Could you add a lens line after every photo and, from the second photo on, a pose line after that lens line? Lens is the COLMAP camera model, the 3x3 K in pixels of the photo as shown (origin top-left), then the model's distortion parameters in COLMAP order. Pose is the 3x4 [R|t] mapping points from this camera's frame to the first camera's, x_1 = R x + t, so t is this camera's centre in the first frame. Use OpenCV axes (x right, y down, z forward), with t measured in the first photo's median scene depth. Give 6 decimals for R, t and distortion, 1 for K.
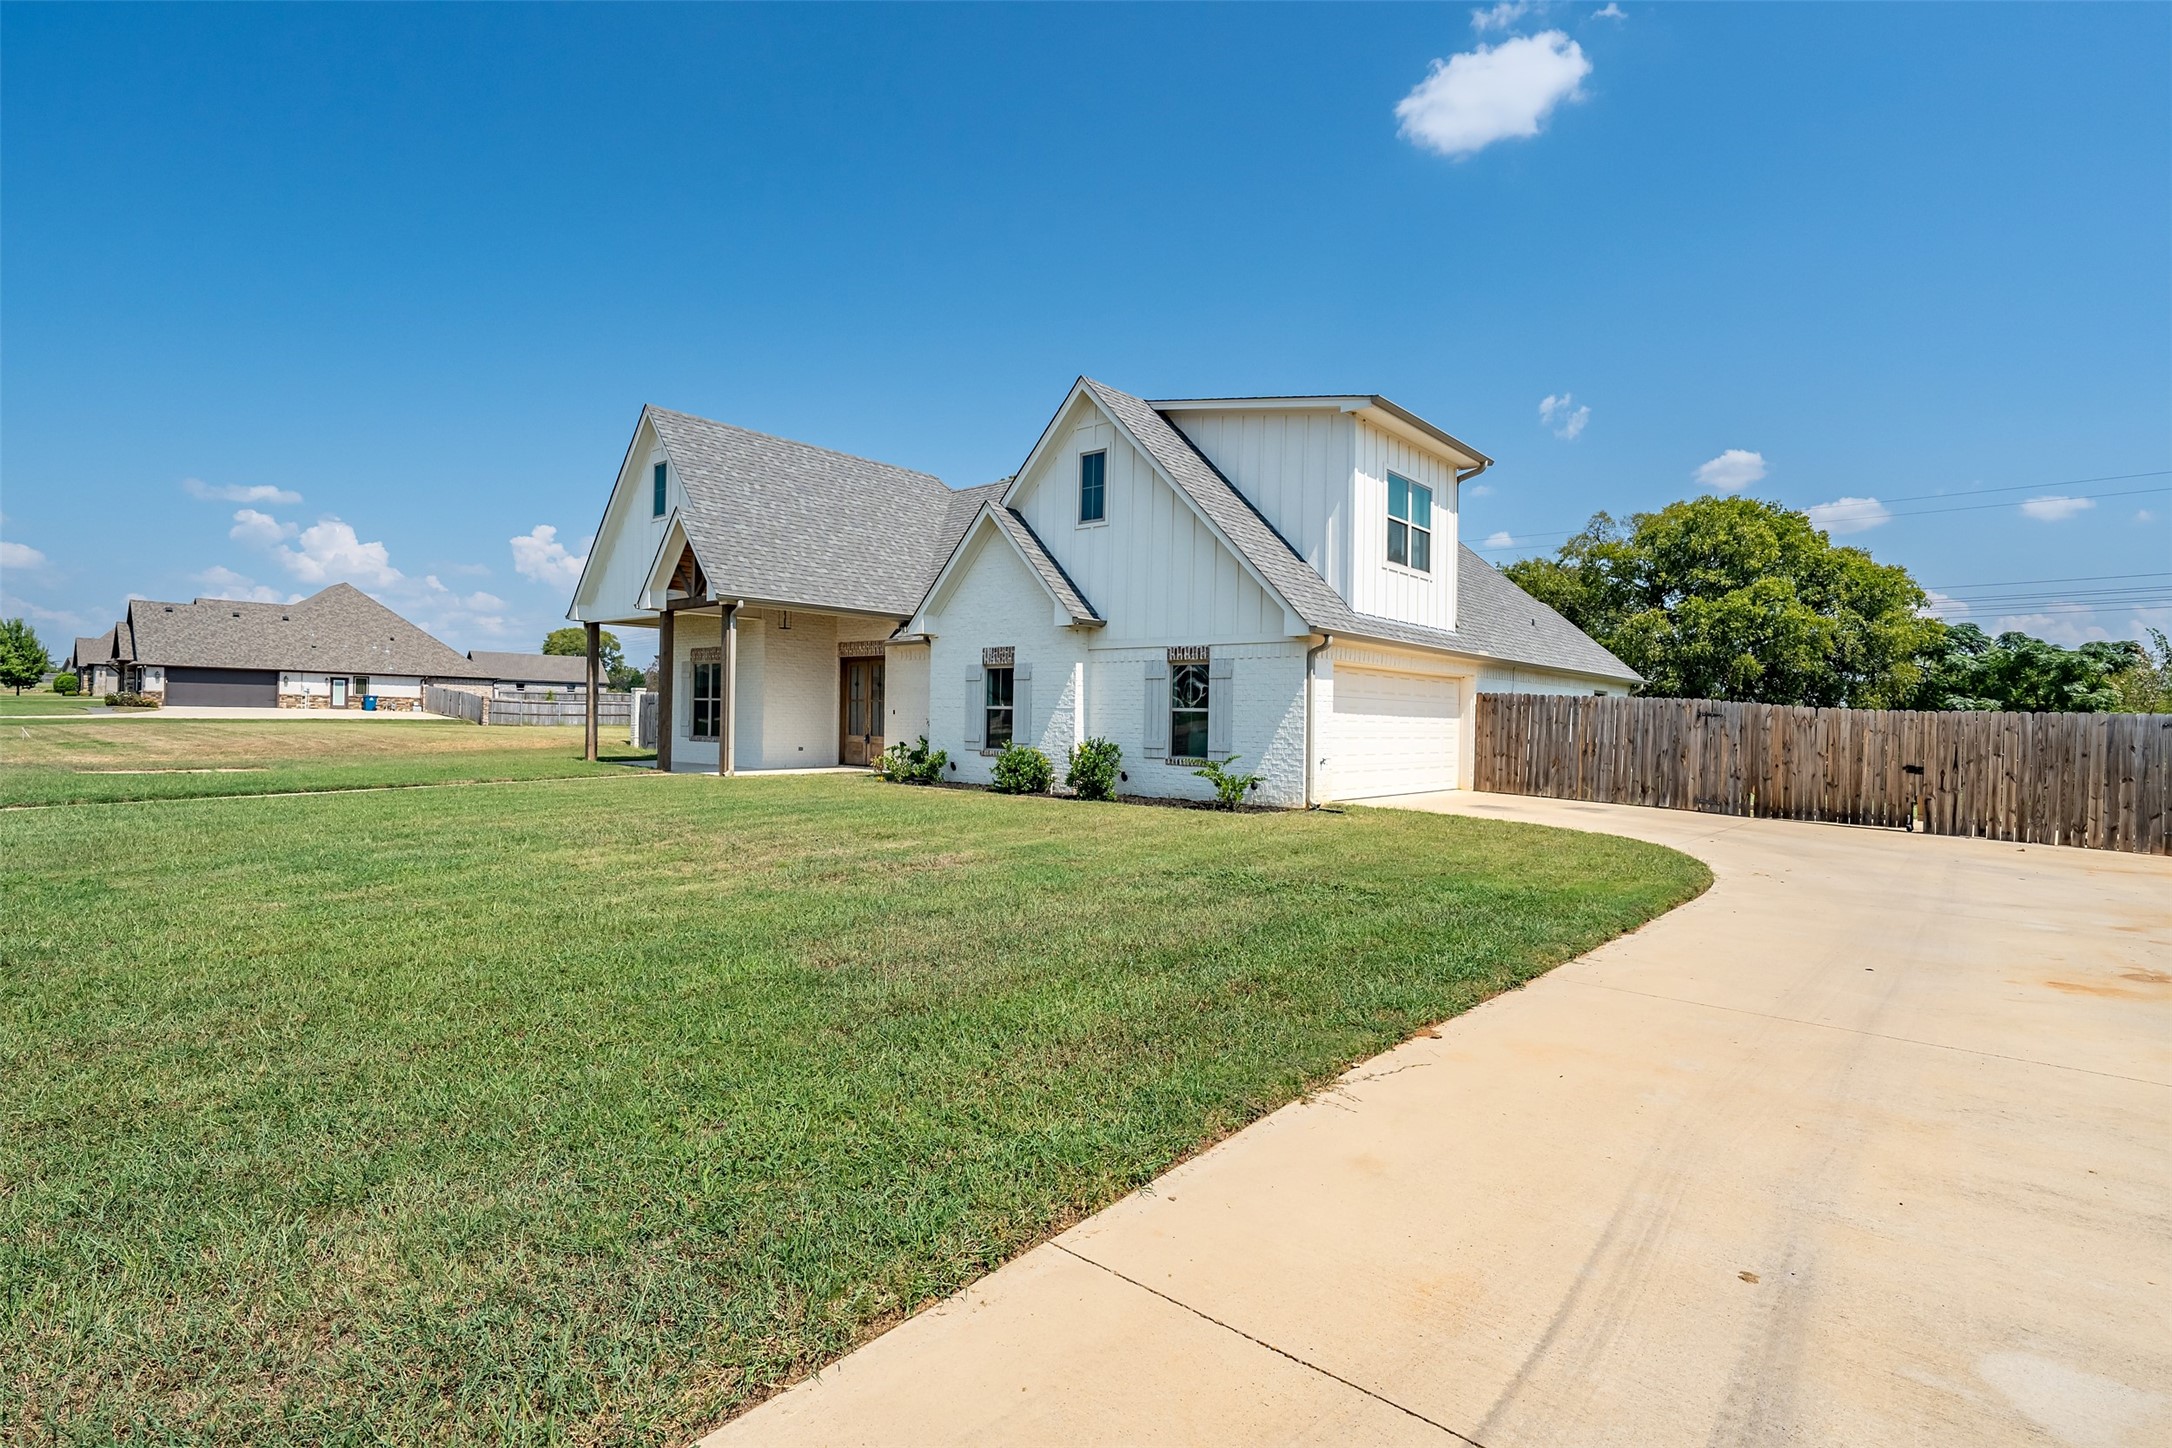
lens RADIAL K [[1059.2, 0, 1075.5], [0, 1059.2, 719.3], [0, 0, 1]] dist [0.006686, 0.000626]
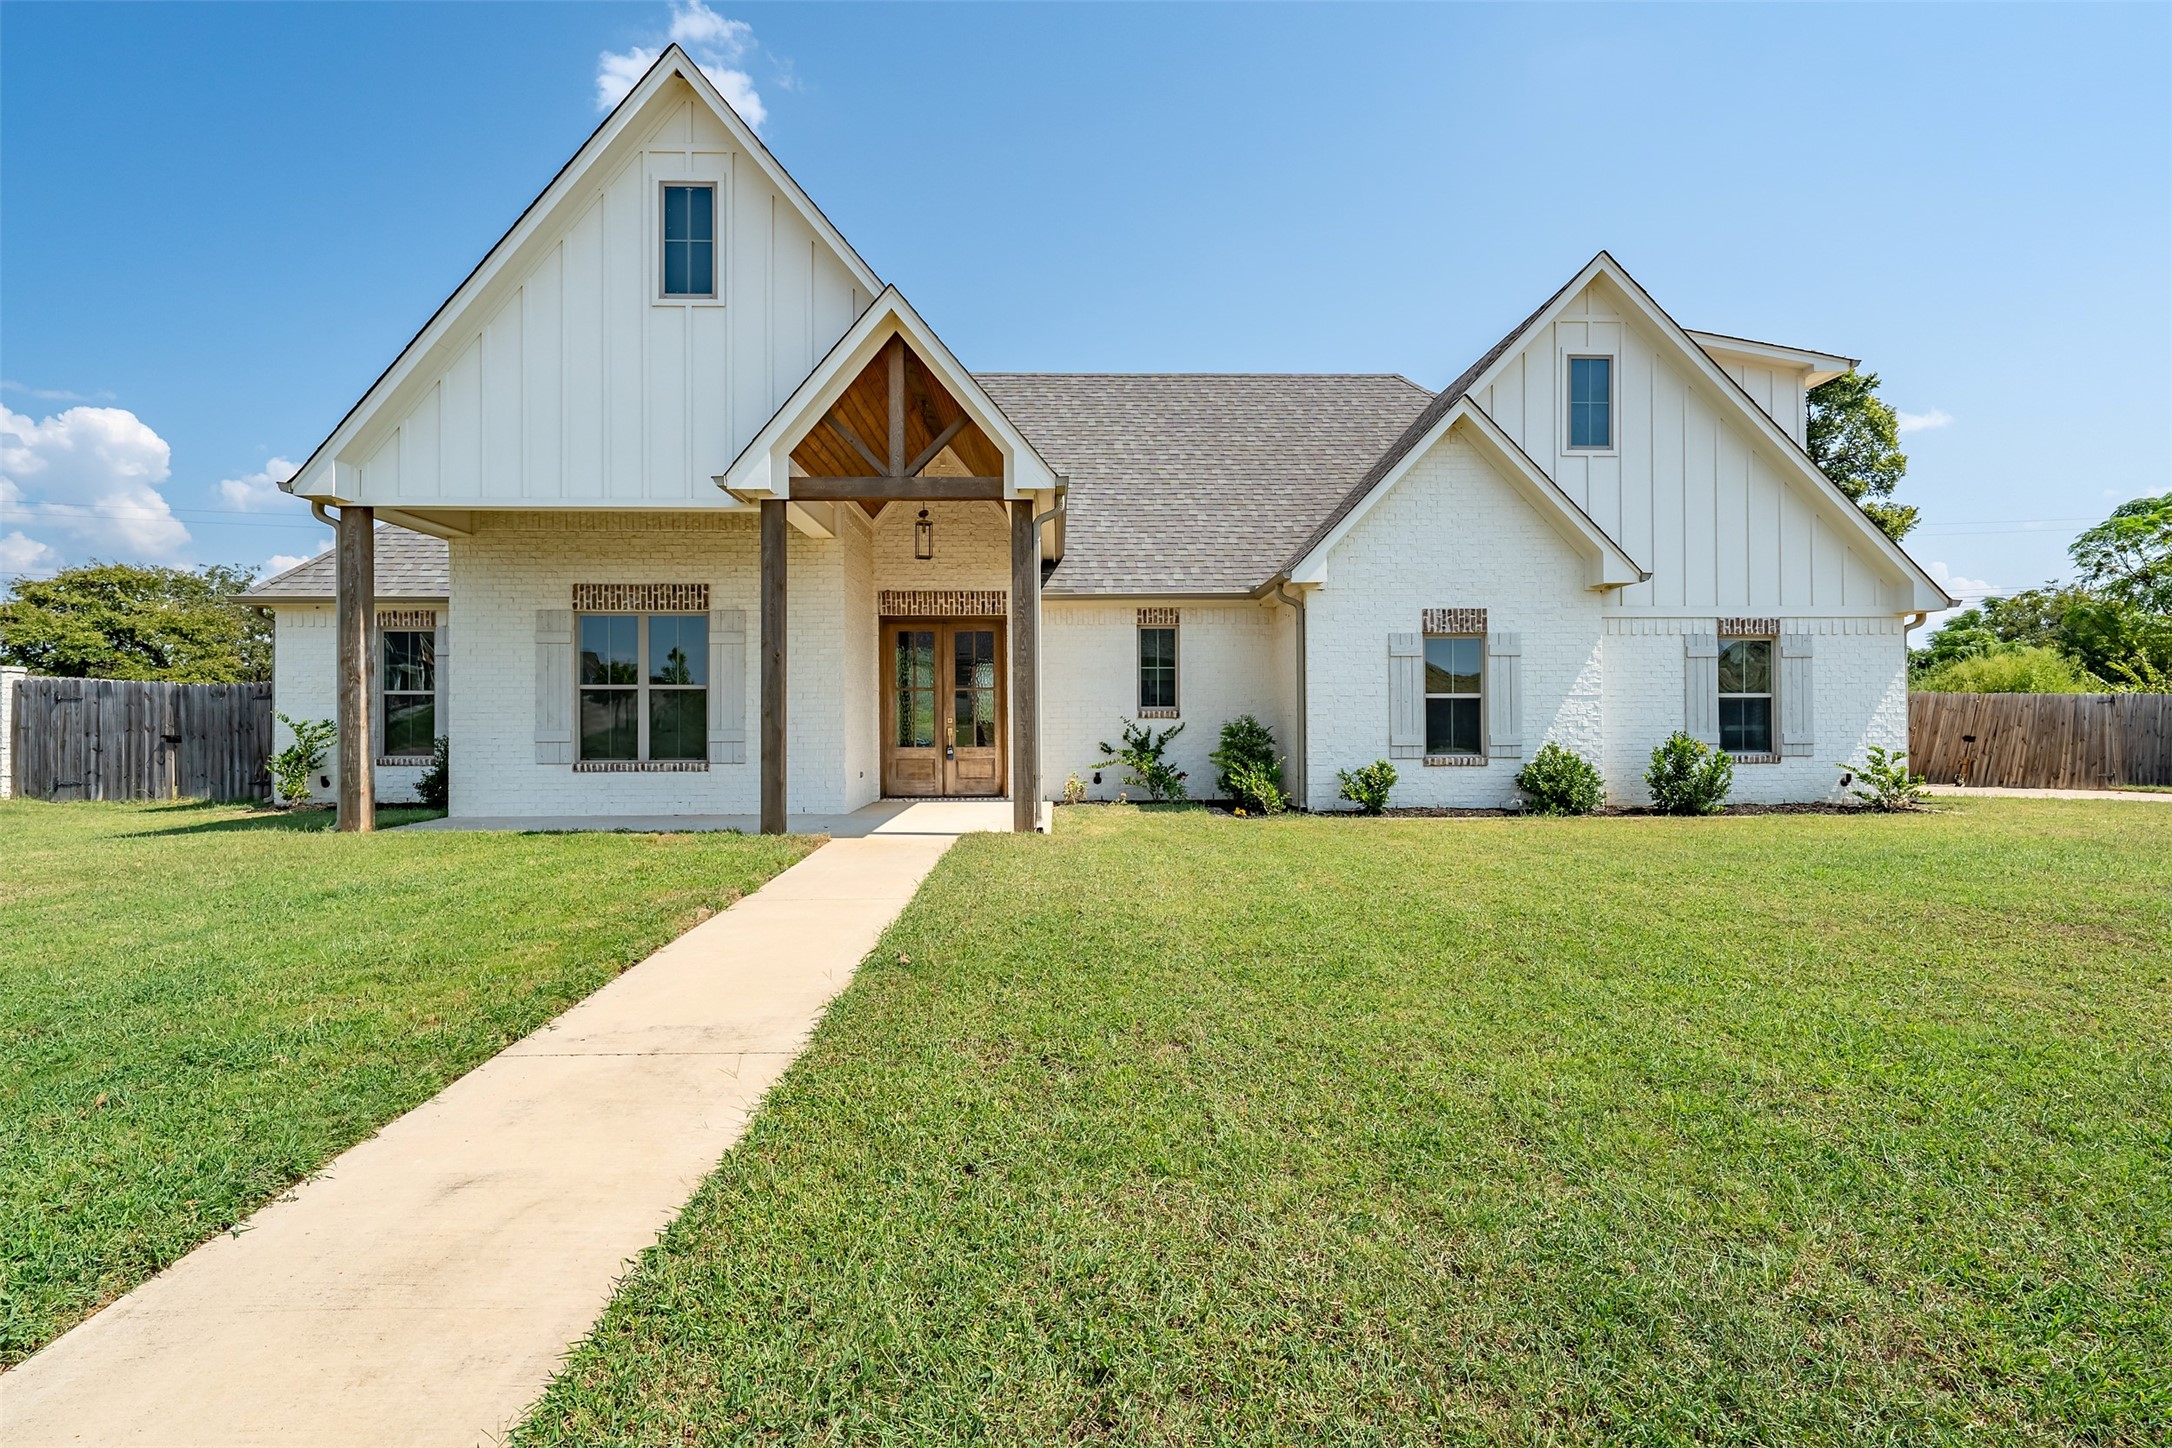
lens RADIAL K [[1059.2, 0, 1080.6], [0, 1059.2, 719.3], [0, 0, 1]] dist [0.006686, 0.000626]
pose [[0.751759, -0.021547, 0.659086, -0.795061], [0.013284, 0.999758, 0.017533, -0.011599], [-0.659304, -0.004426, 0.751863, 0.698977]]
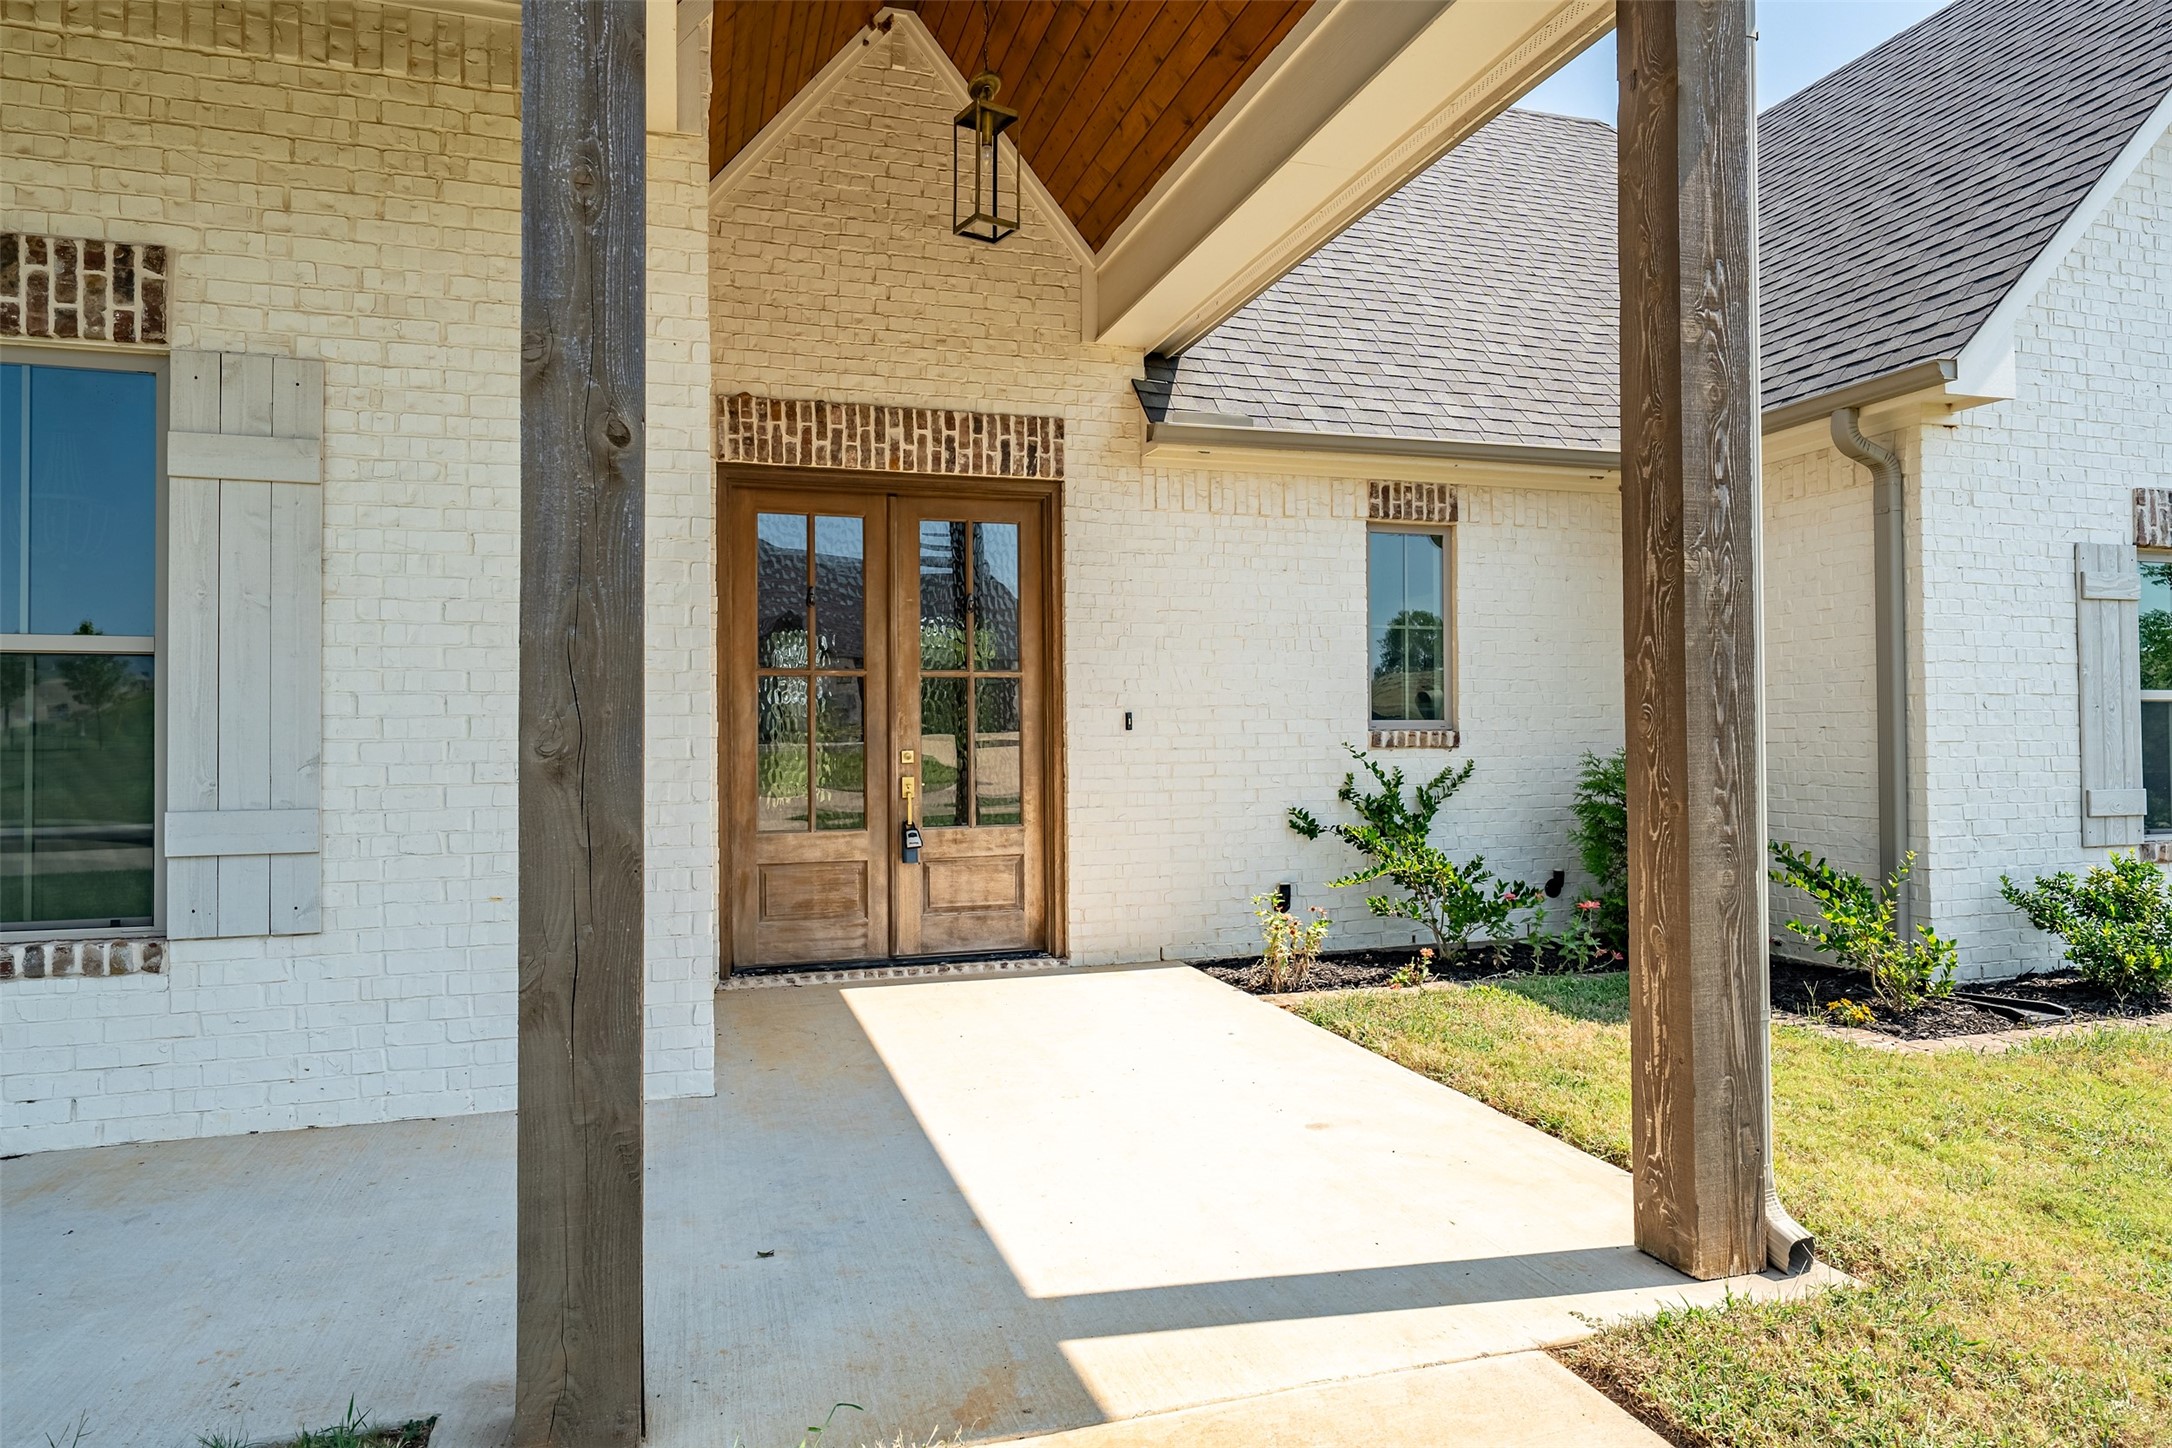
lens RADIAL K [[1300.8, 0, 1085.1], [0, 1300.8, 720.6], [0, 0, 1]] dist [0.006898, -0.002677]
pose [[0.532970, -0.016383, 0.845976, -0.607451], [0.009989, 0.999865, 0.013070, -0.012543], [-0.846075, 0.001484, 0.533061, 1.174522]]
